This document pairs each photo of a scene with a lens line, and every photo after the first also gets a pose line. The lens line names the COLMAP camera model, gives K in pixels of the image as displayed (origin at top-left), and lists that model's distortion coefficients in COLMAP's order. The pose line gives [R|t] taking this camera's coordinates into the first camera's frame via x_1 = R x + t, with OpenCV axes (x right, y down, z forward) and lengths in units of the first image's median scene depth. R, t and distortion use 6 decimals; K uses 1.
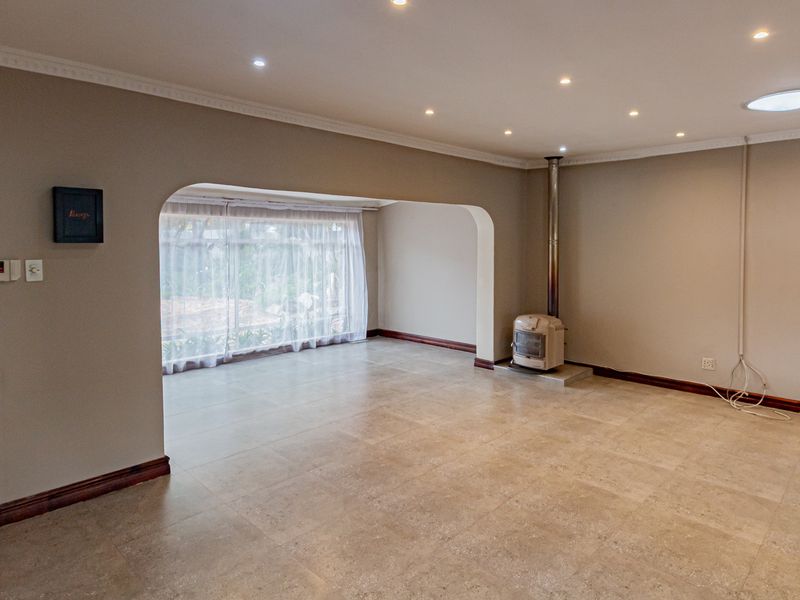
lens RADIAL K [[506.4, 0, 401.6], [0, 506.4, 259.5], [0, 0, 1]] dist [0.003408, 0.002240]
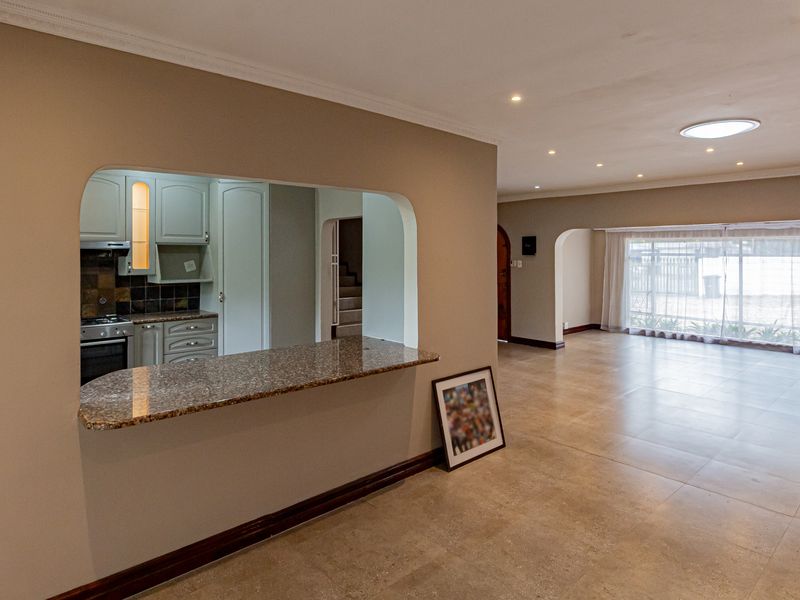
lens RADIAL K [[499.7, 0, 413.9], [0, 499.7, 252.2], [0, 0, 1]] dist [0.023915, 0.000833]
pose [[-0.025879, -0.005196, -0.999652, 1.114130], [-0.040462, 0.999172, -0.004146, -0.005229], [0.998846, 0.040340, -0.026067, 0.205053]]
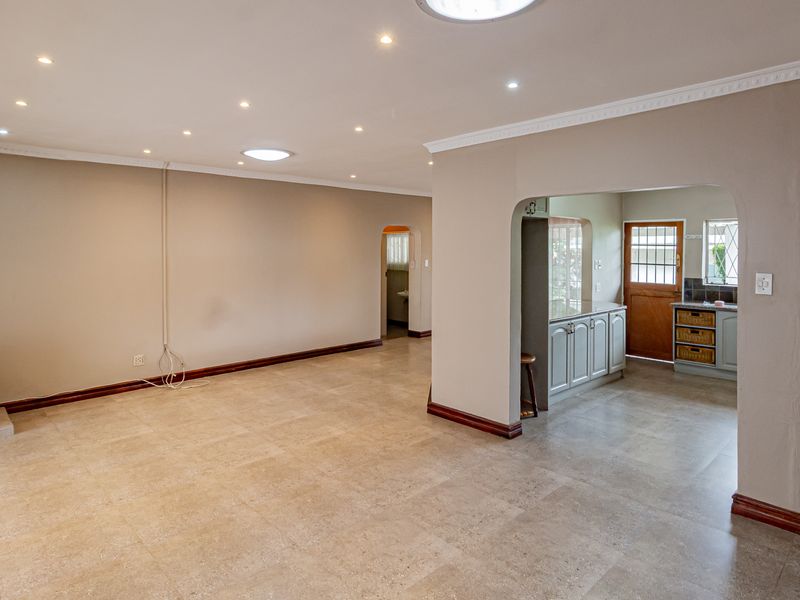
lens RADIAL K [[487.3, 0, 408.8], [0, 487.3, 283.2], [0, 0, 1]] dist [-0.001336, 0.000013]
pose [[0.020957, -0.070210, 0.997312, -0.372874], [0.039389, 0.996815, 0.069347, -0.011858], [-0.999004, 0.037830, 0.023656, 0.327189]]
